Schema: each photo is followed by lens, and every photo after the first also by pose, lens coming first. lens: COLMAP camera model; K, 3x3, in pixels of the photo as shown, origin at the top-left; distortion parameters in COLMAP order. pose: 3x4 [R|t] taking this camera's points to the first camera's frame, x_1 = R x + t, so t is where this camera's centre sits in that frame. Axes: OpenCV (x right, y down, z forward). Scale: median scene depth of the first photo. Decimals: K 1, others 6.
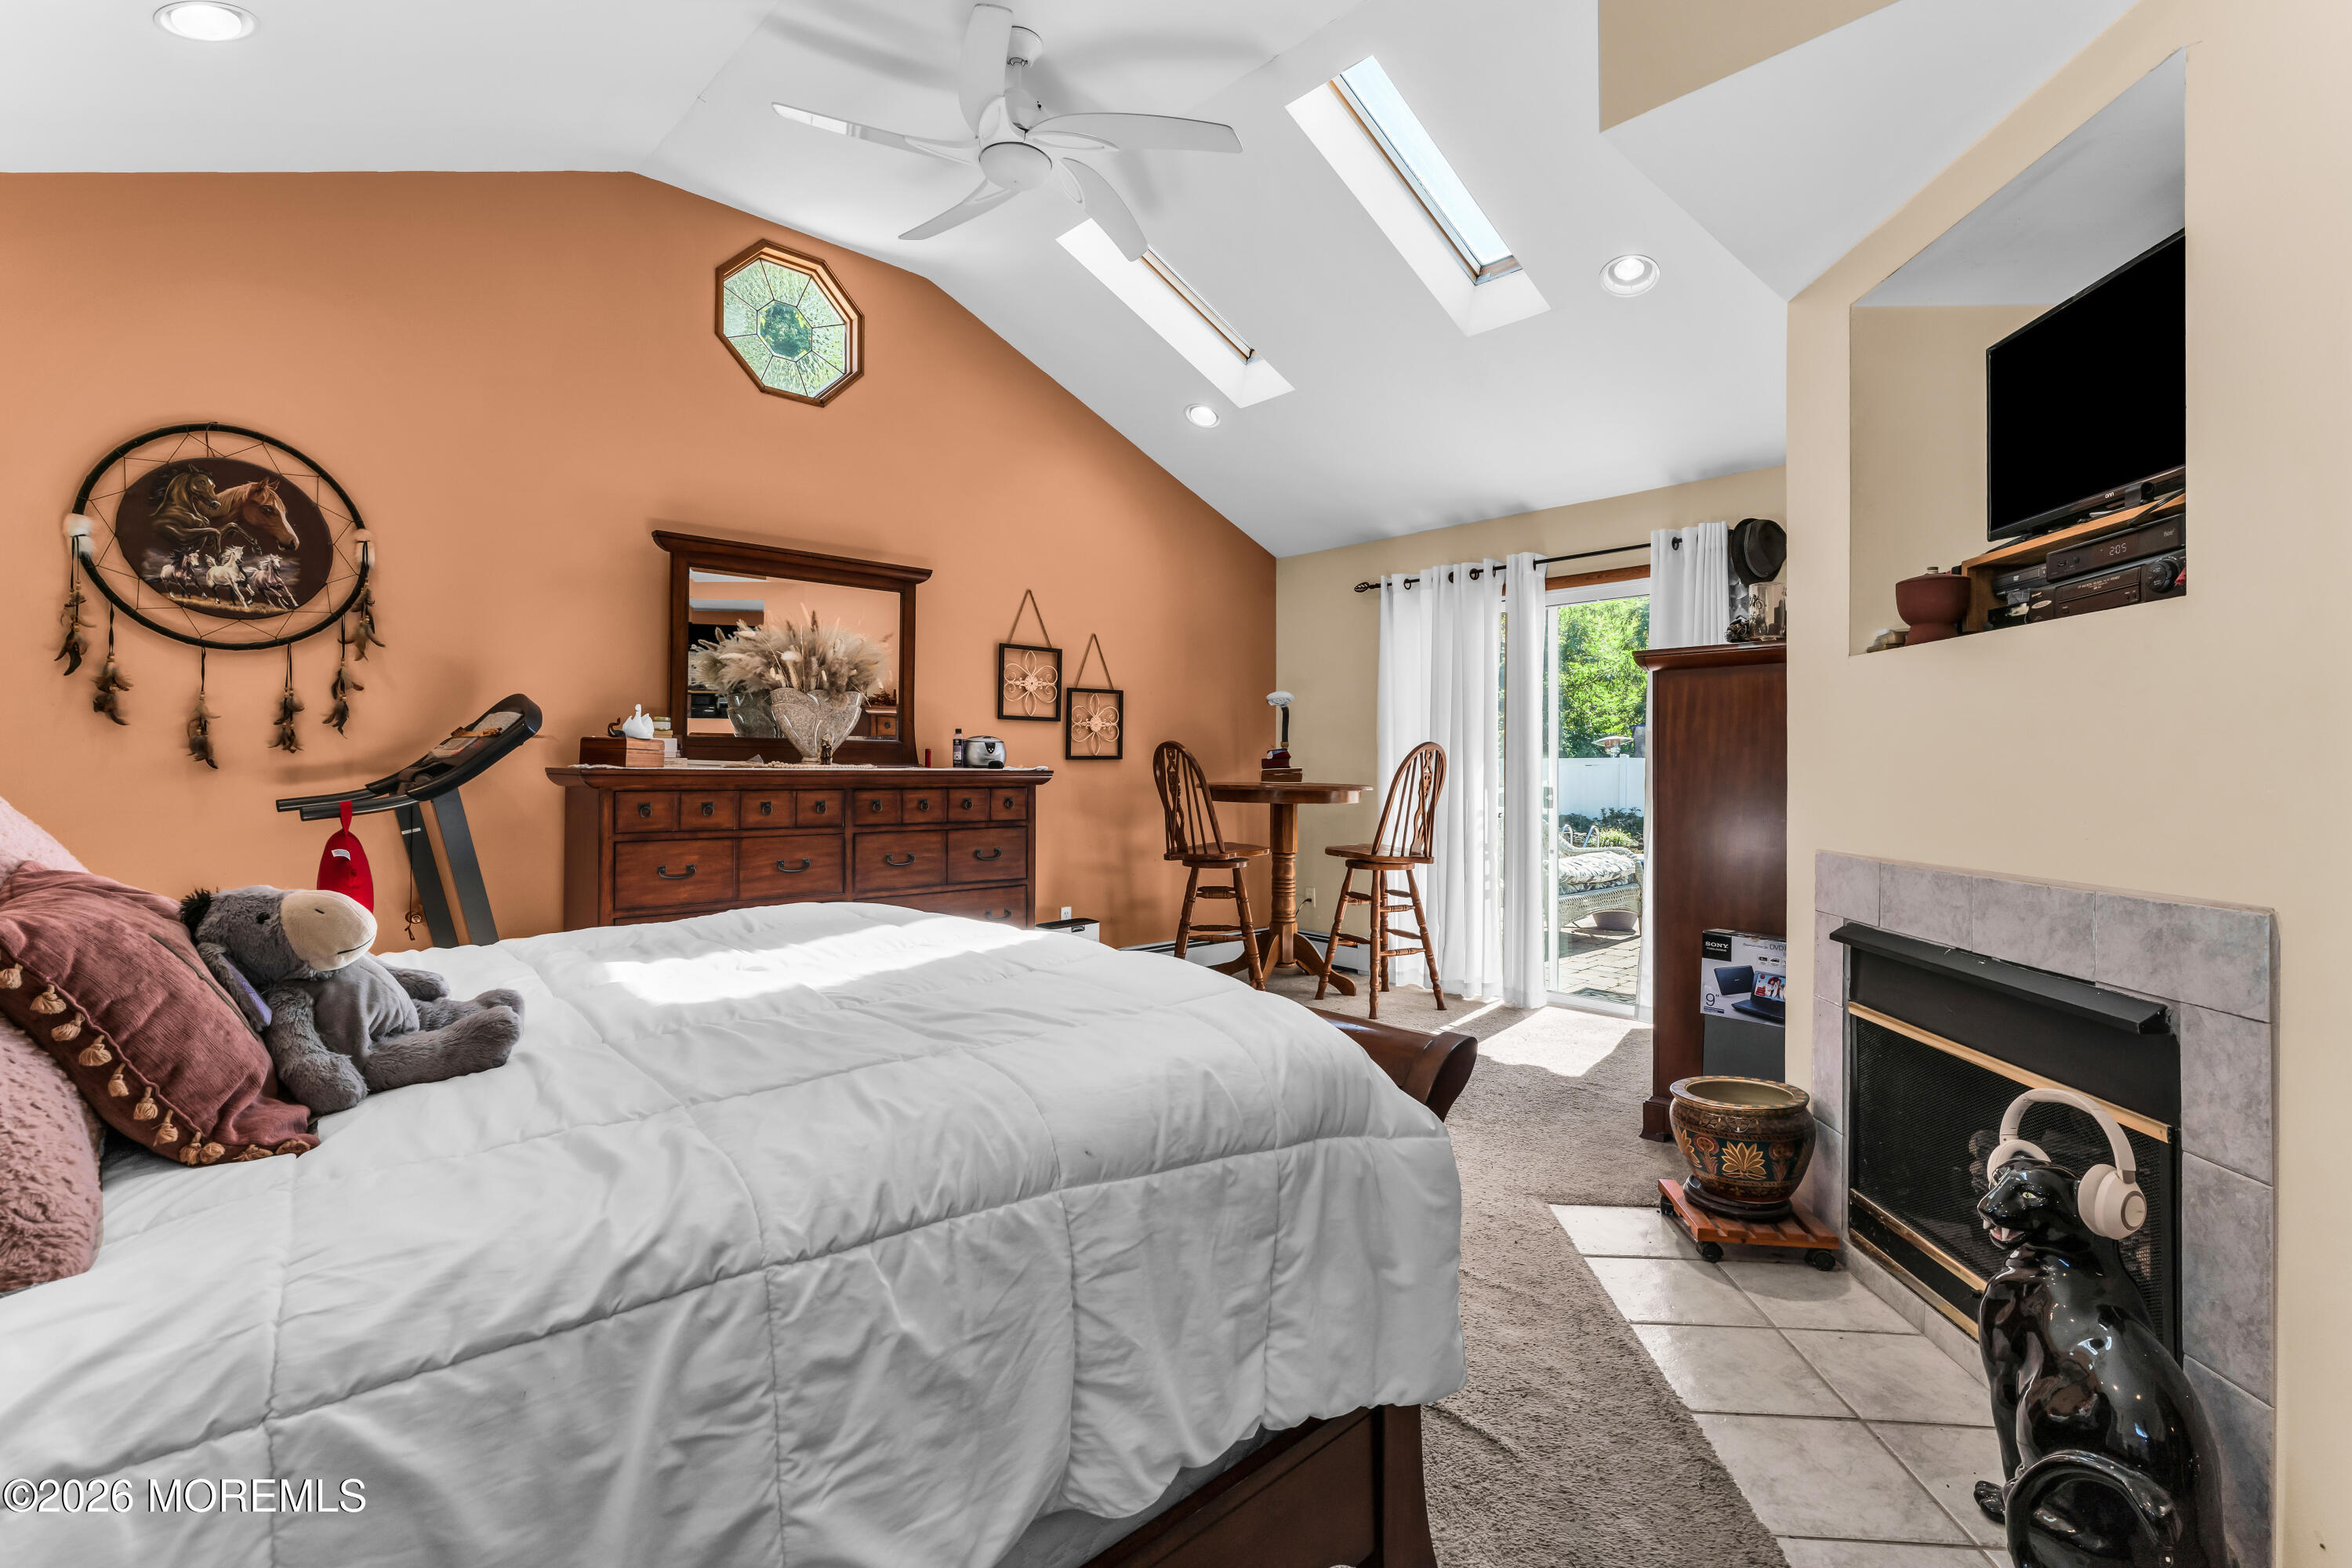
lens RADIAL K [[1088.4, 0, 1182.8], [0, 1088.4, 759.1], [0, 0, 1]] dist [-0.000013, -0.000487]
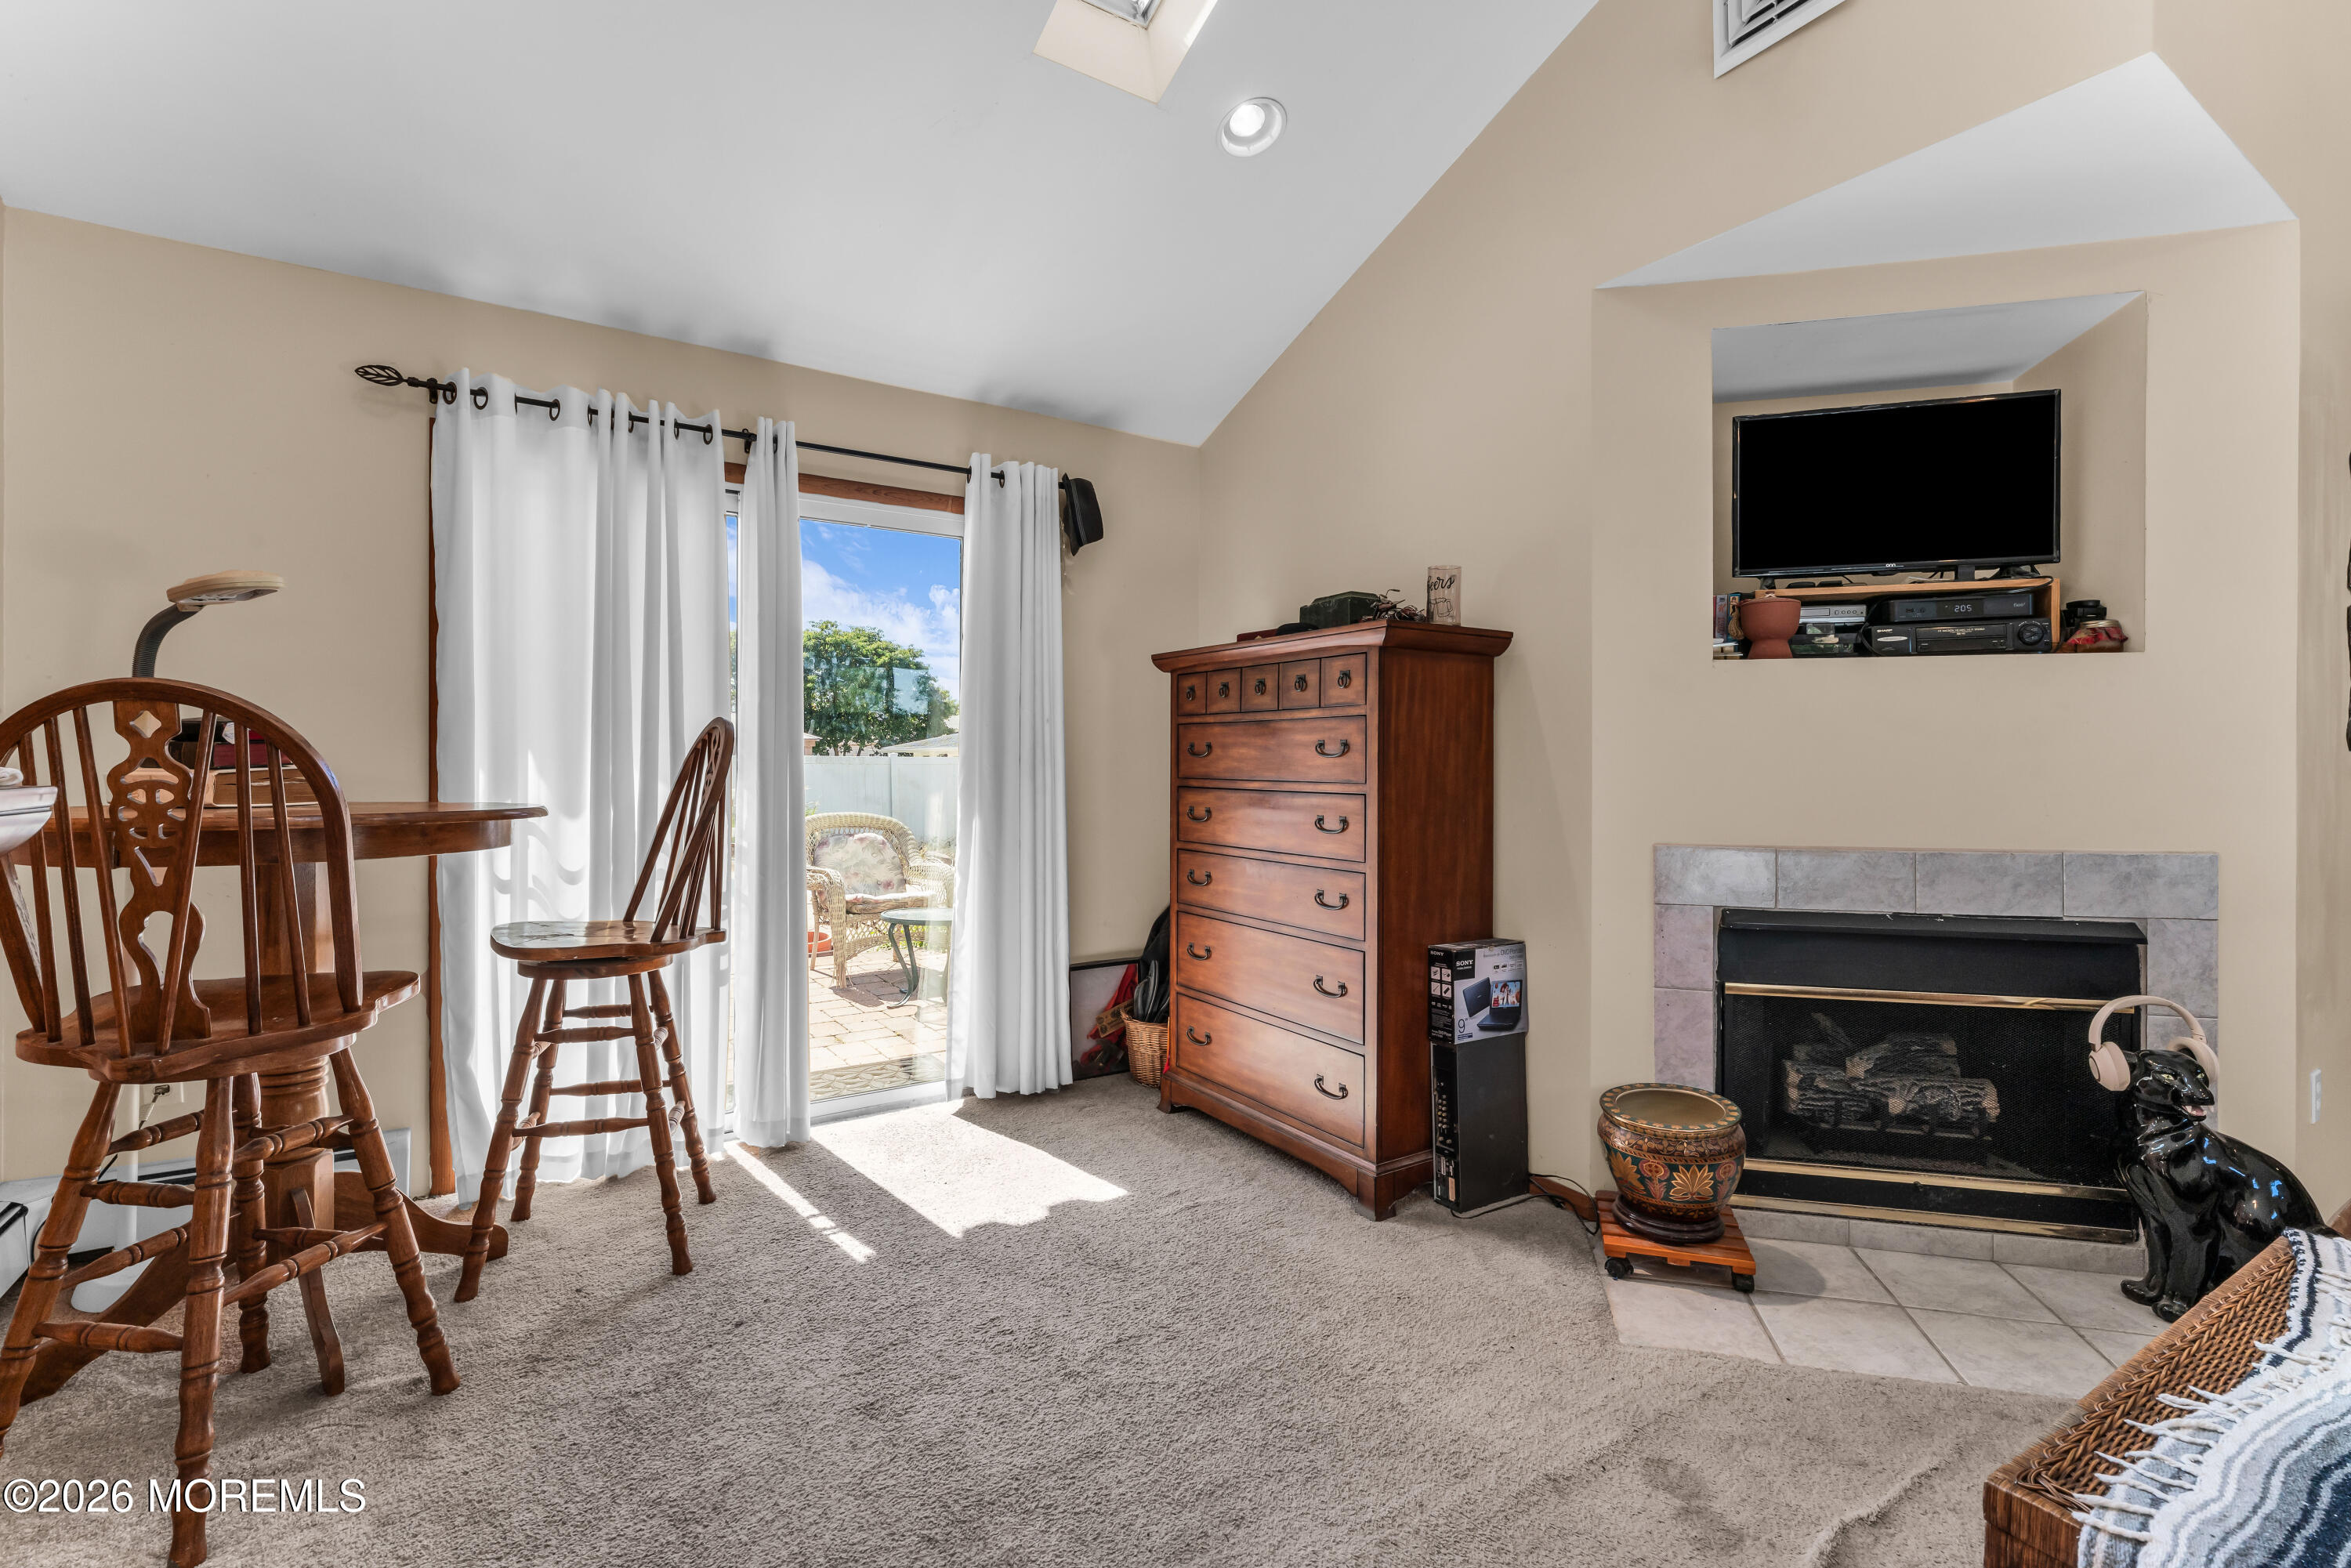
lens RADIAL K [[1087.9, 0, 1182.3], [0, 1087.9, 759.1], [0, 0, 1]] dist [-0.000013, -0.000487]
pose [[0.178819, 0.003804, 0.983875, -0.405294], [-0.007974, 0.999965, -0.002417, 0.007023], [-0.983850, -0.007413, 0.178843, 1.009088]]
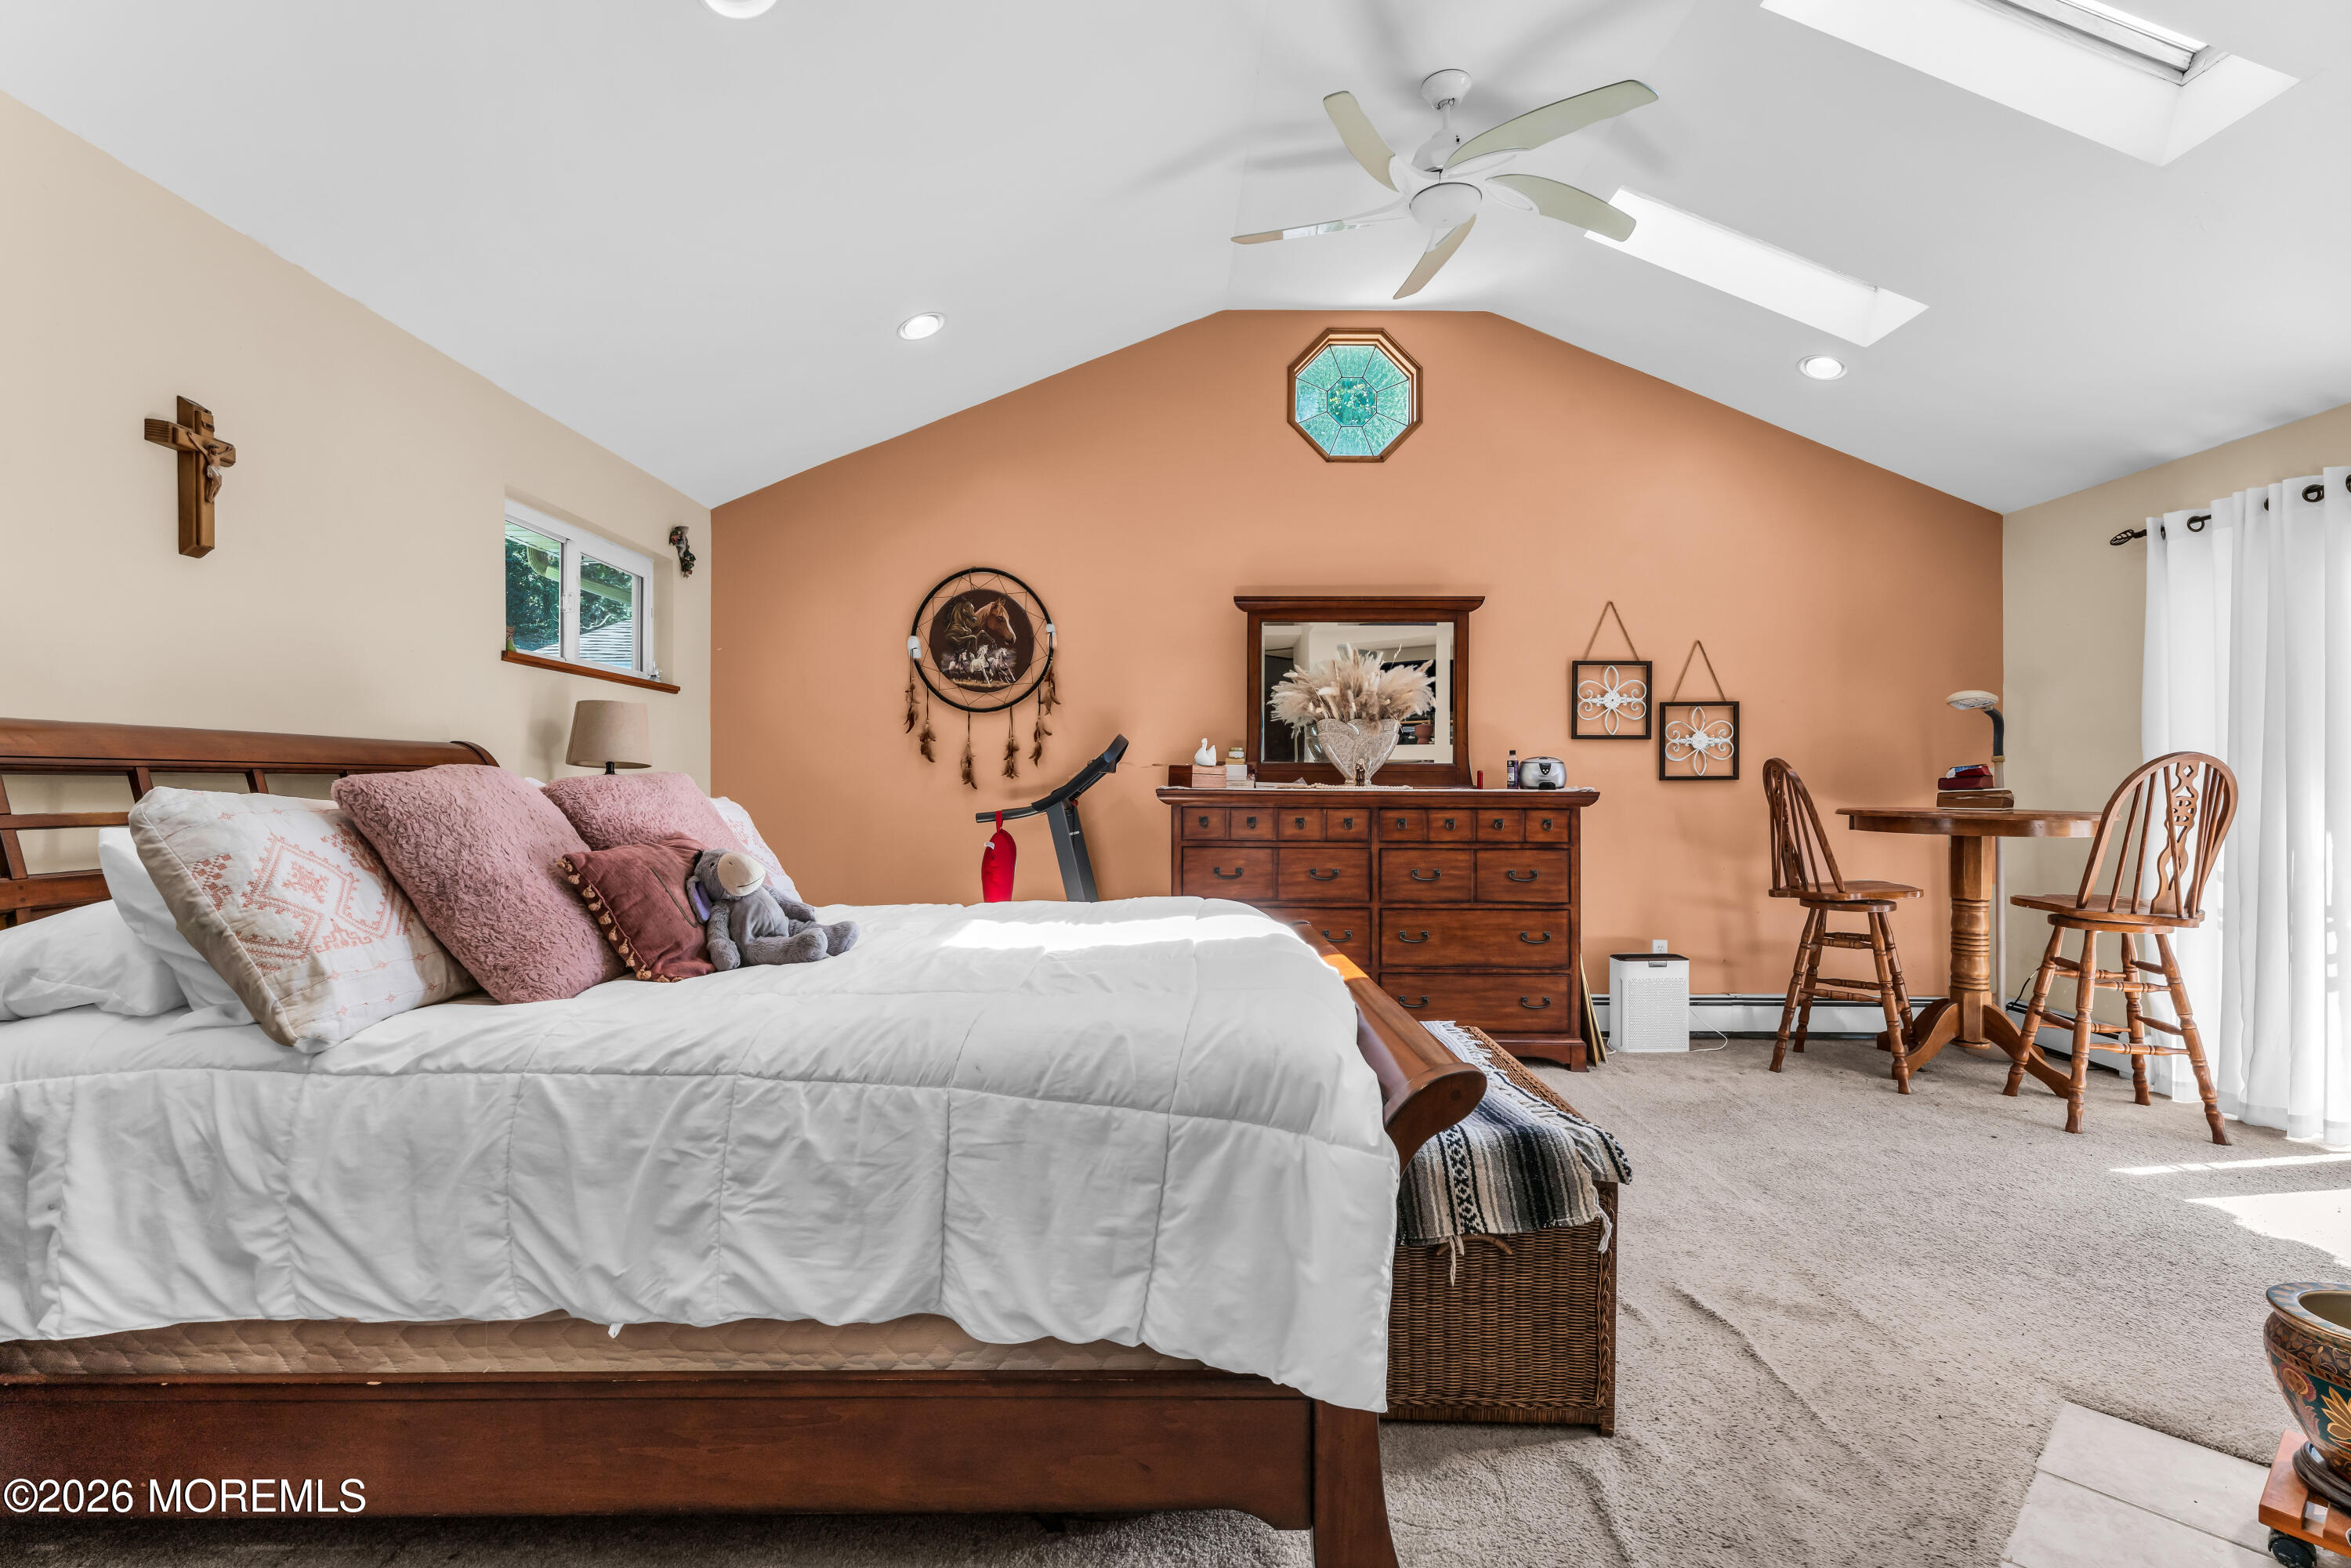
lens RADIAL K [[1098.3, 0, 1171.2], [0, 1098.3, 788.1], [0, 0, 1]] dist [-0.001659, -0.000370]
pose [[0.710424, -0.001194, -0.703773, 0.393714], [0.004572, 0.999985, 0.002919, 0.003687], [0.703759, -0.005291, 0.710419, 0.074885]]
